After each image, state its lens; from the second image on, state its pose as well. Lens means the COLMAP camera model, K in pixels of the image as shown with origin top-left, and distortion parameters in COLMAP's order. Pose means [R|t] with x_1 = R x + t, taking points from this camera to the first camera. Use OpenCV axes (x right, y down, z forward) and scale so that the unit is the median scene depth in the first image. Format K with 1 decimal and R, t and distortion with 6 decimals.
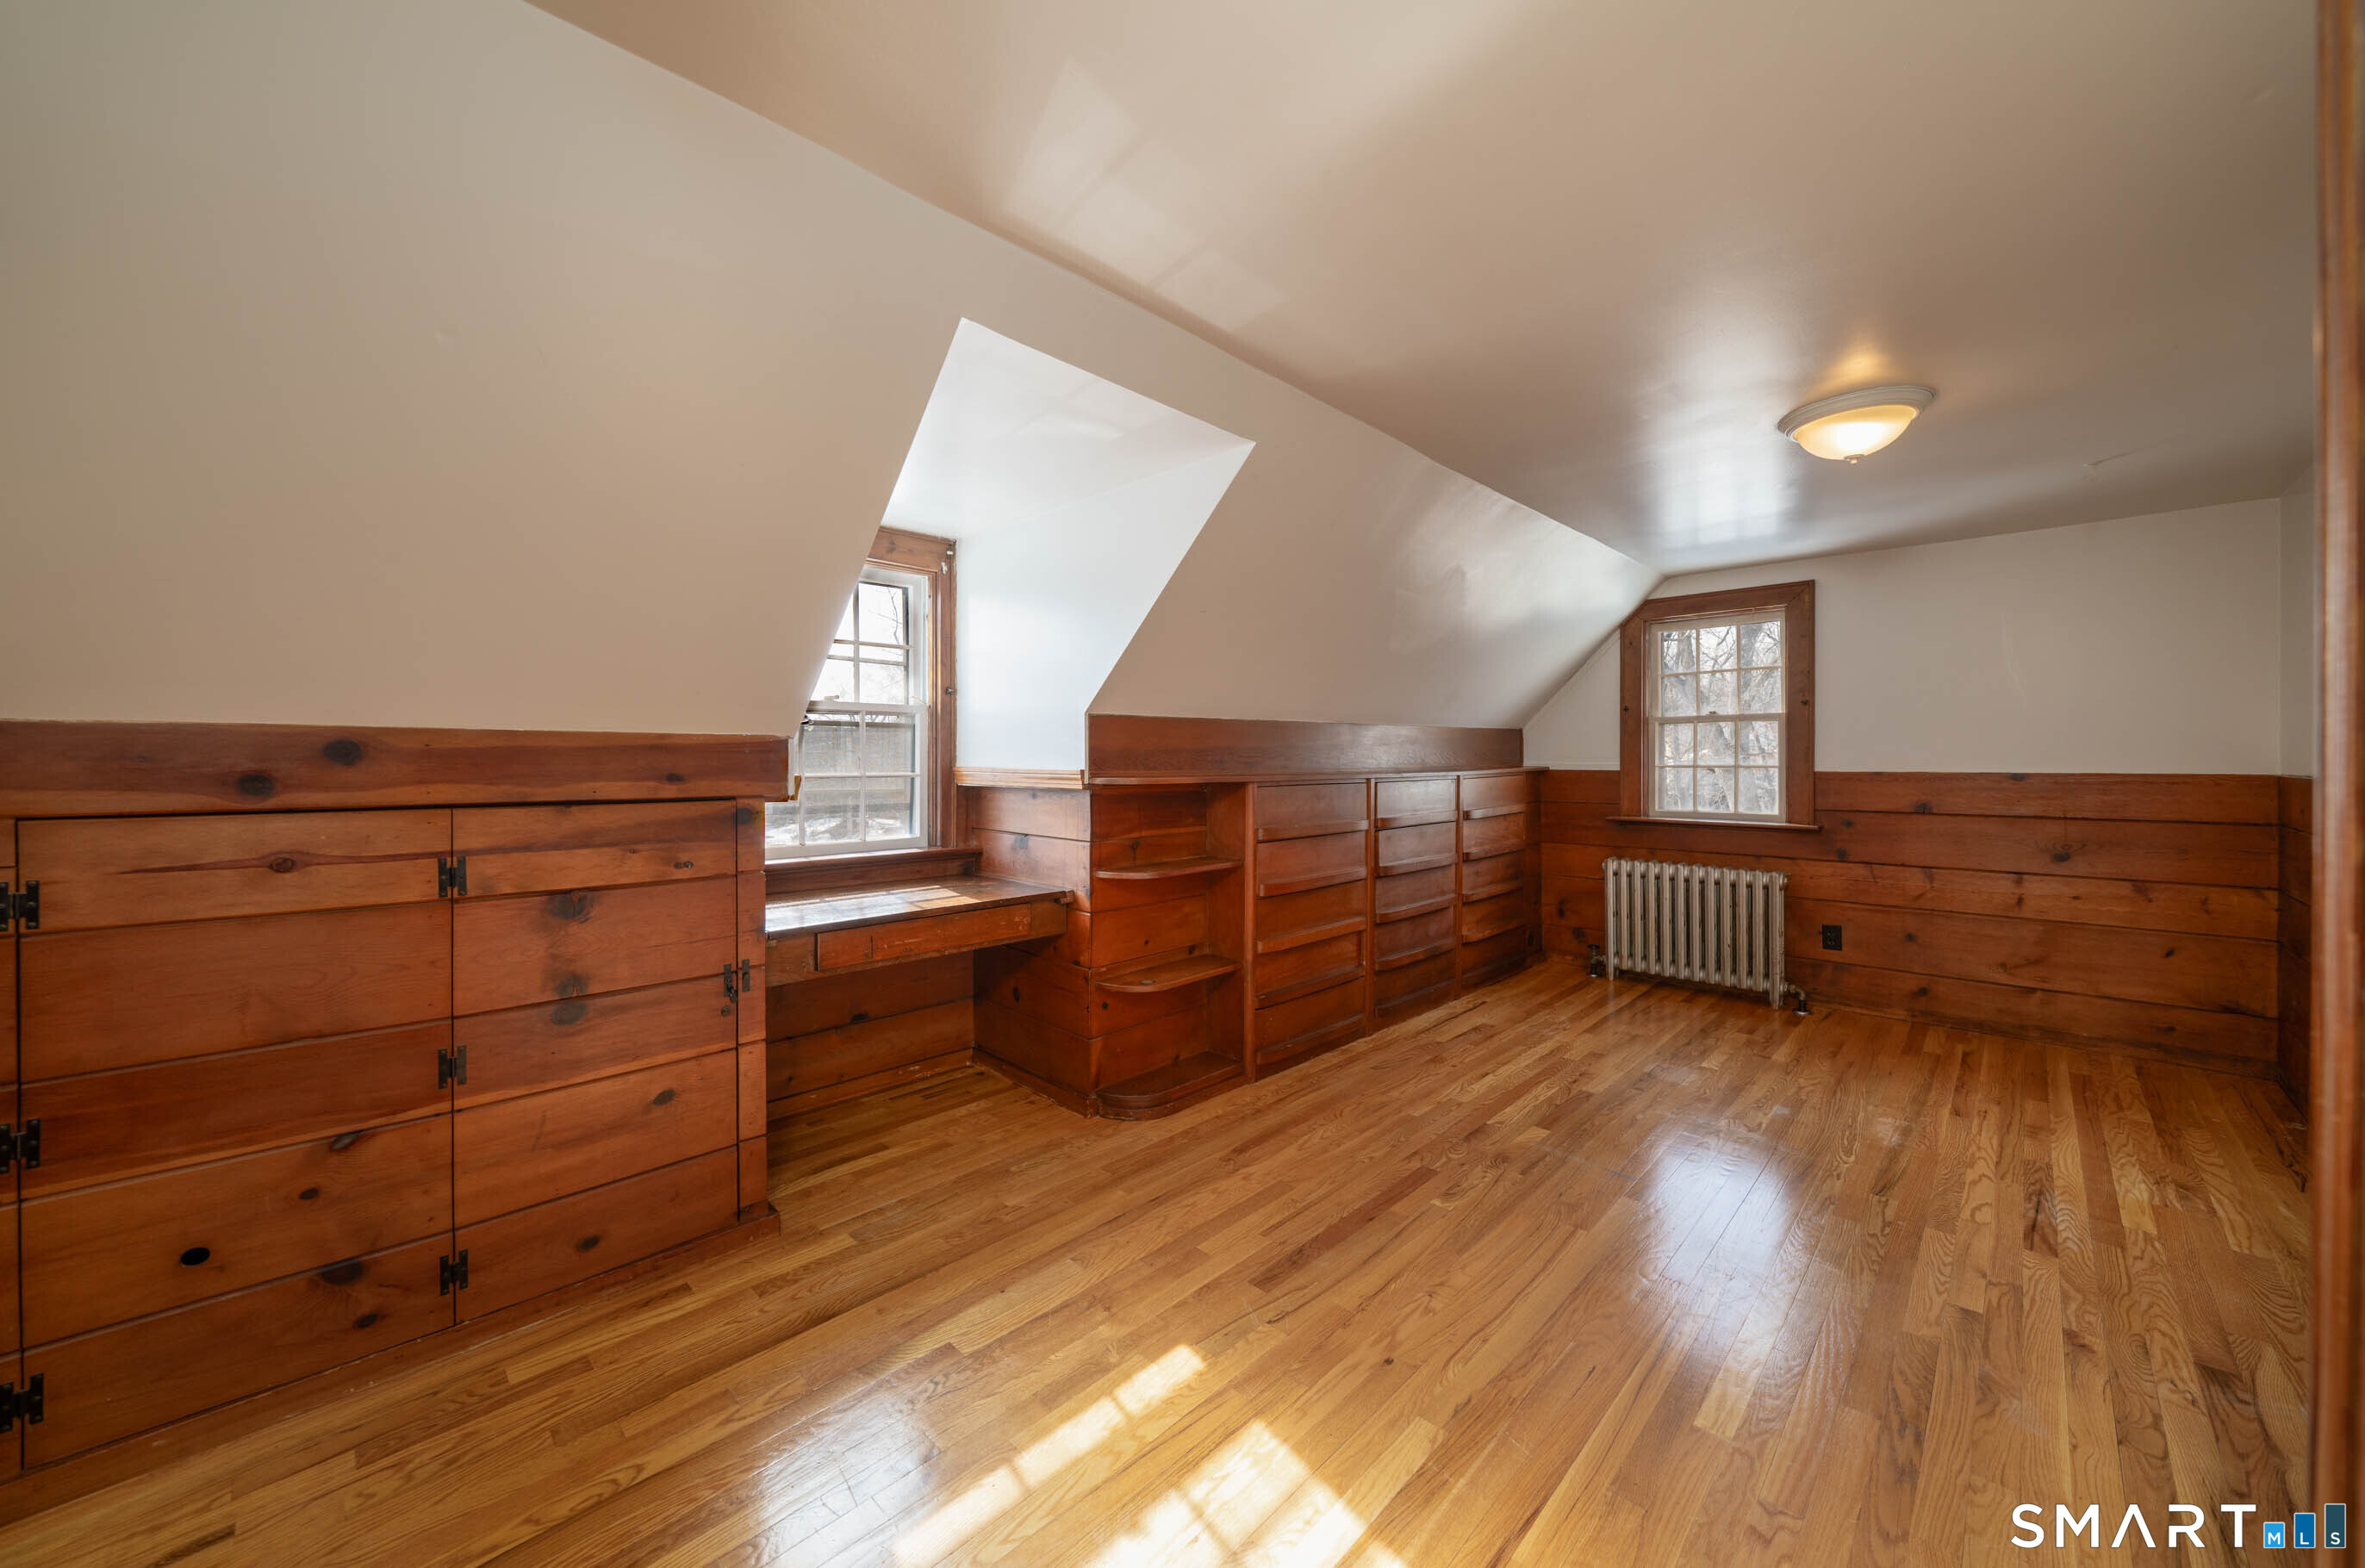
lens RADIAL K [[819.6, 0, 1171.8], [0, 819.6, 759.6], [0, 0, 1]] dist [-0.003542, -0.000018]
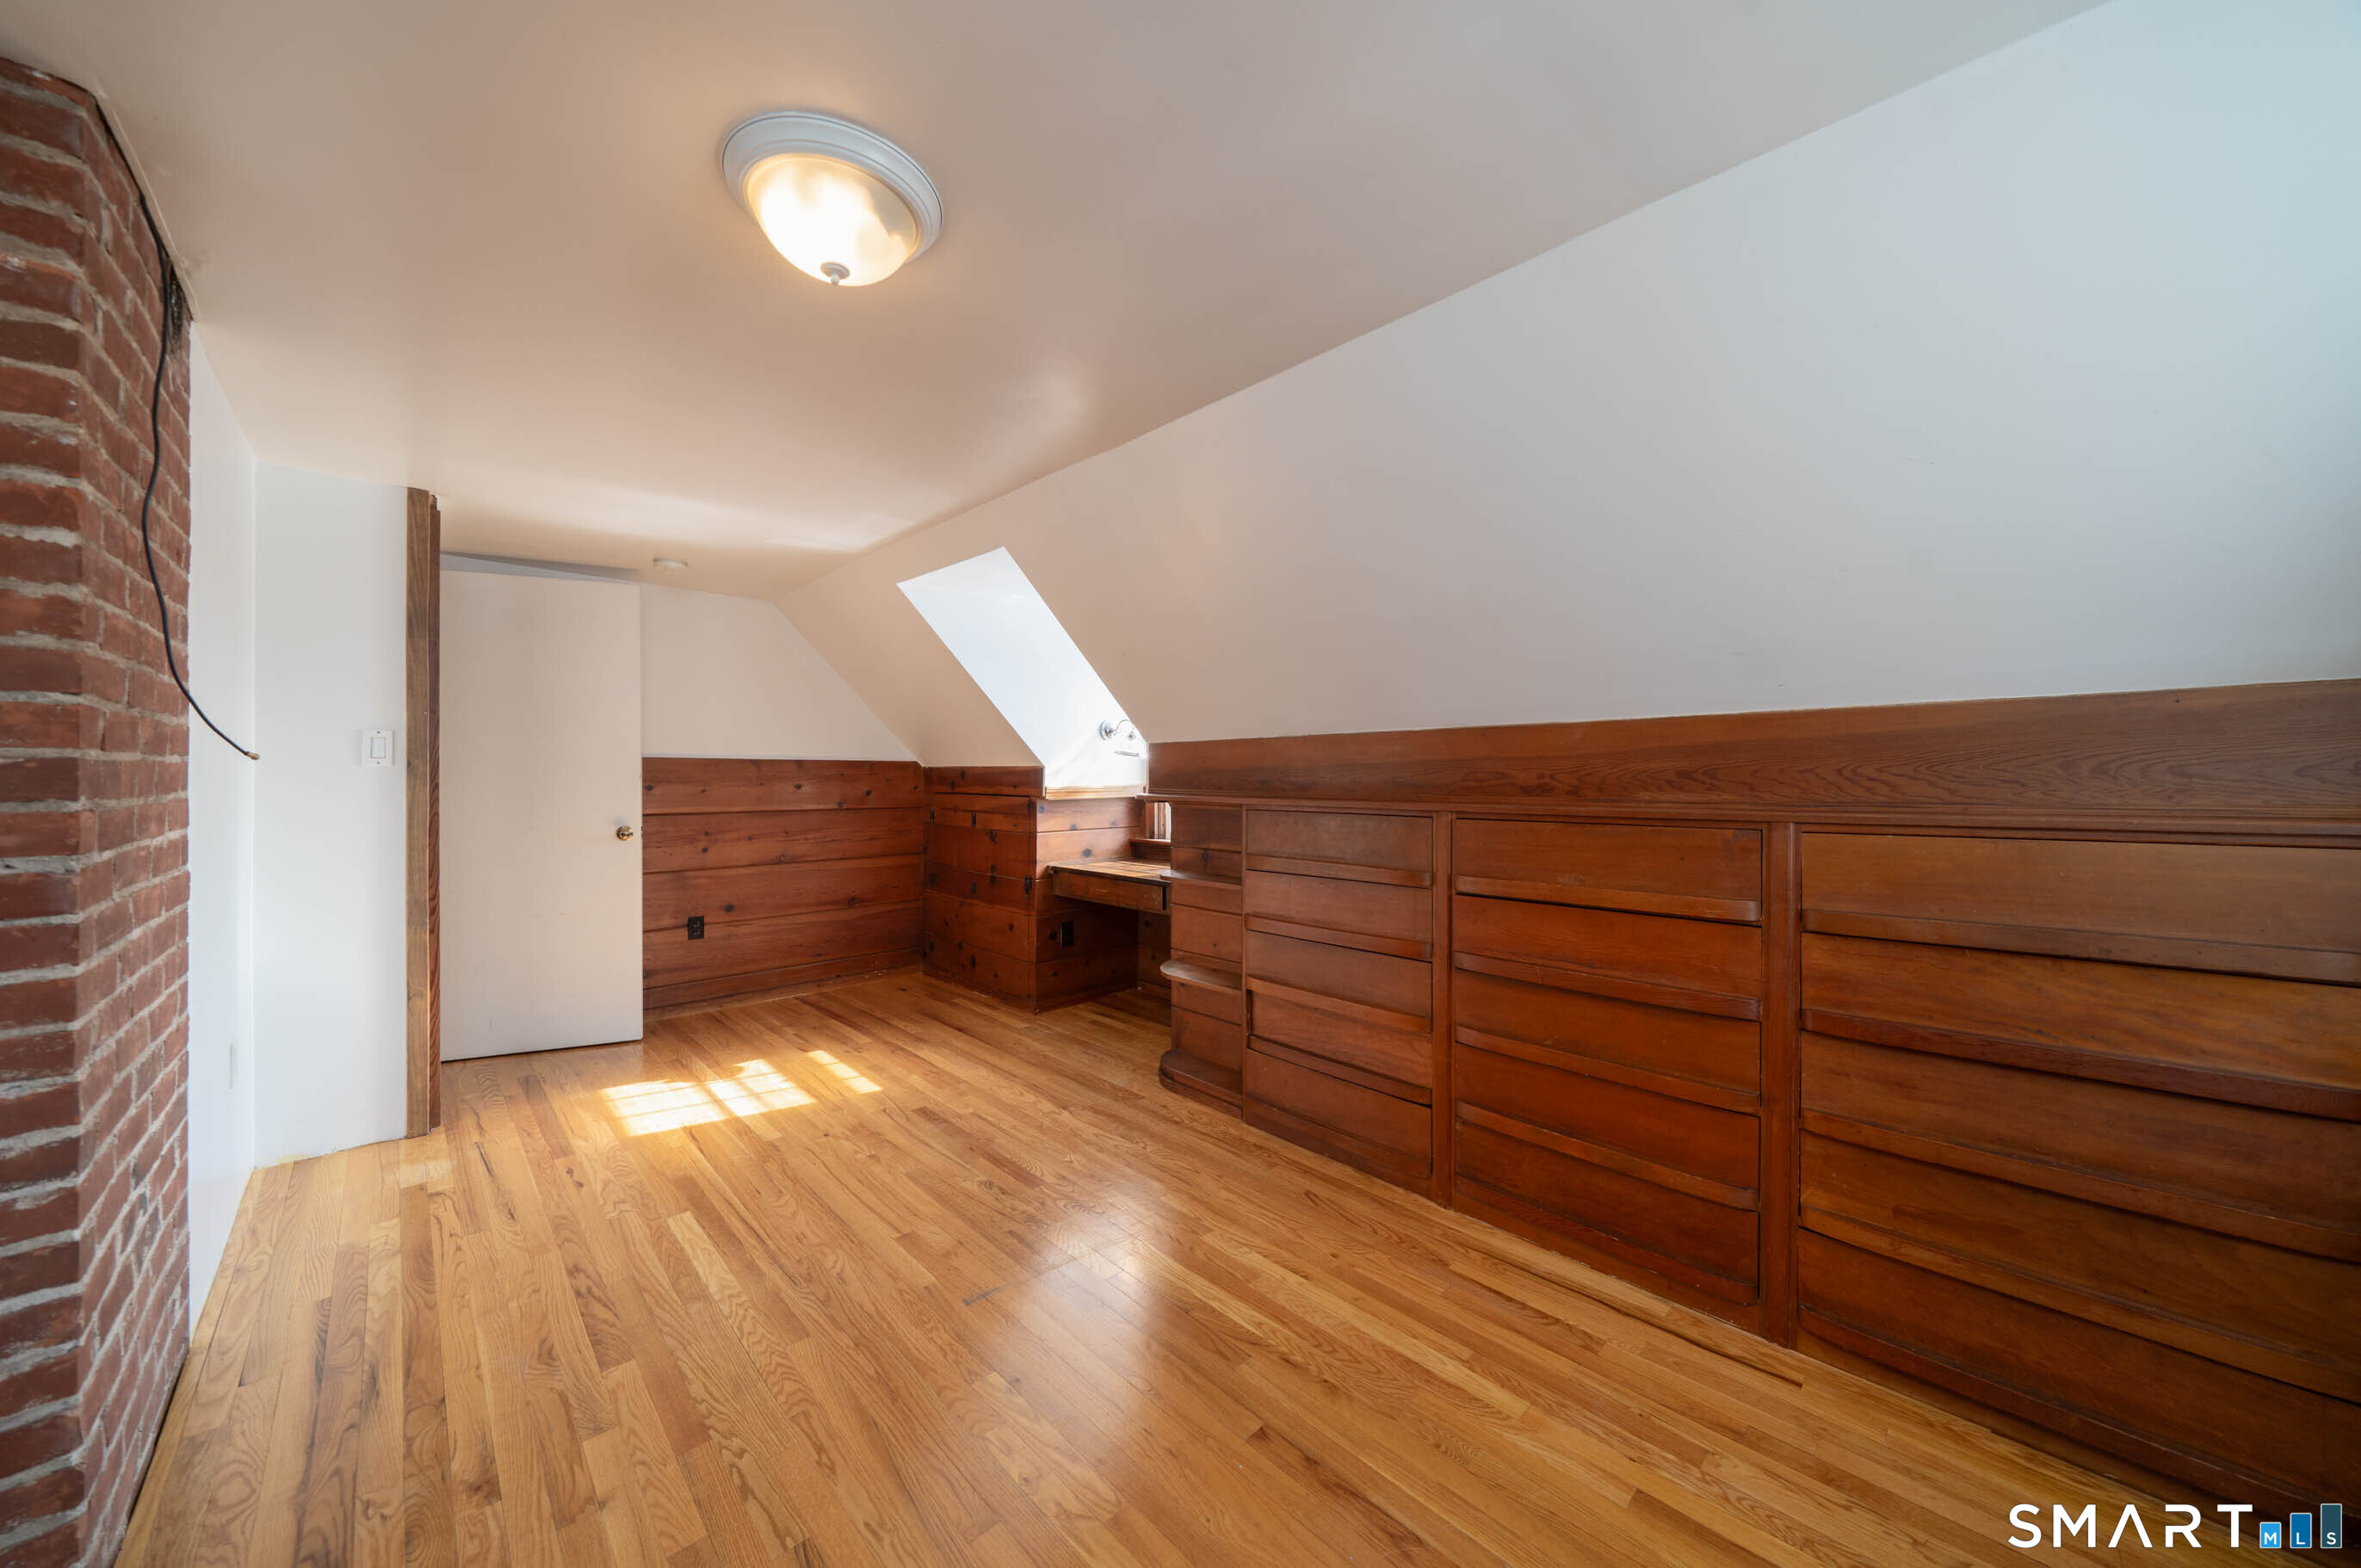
lens RADIAL K [[818.1, 0, 1169.9], [0, 818.1, 783.7], [0, 0, 1]] dist [-0.003542, -0.000018]
pose [[0.000585, 0.011201, -0.999937, 1.565945], [-0.005058, 0.999925, 0.011198, -0.011353], [0.999987, 0.005052, 0.000641, 1.372380]]
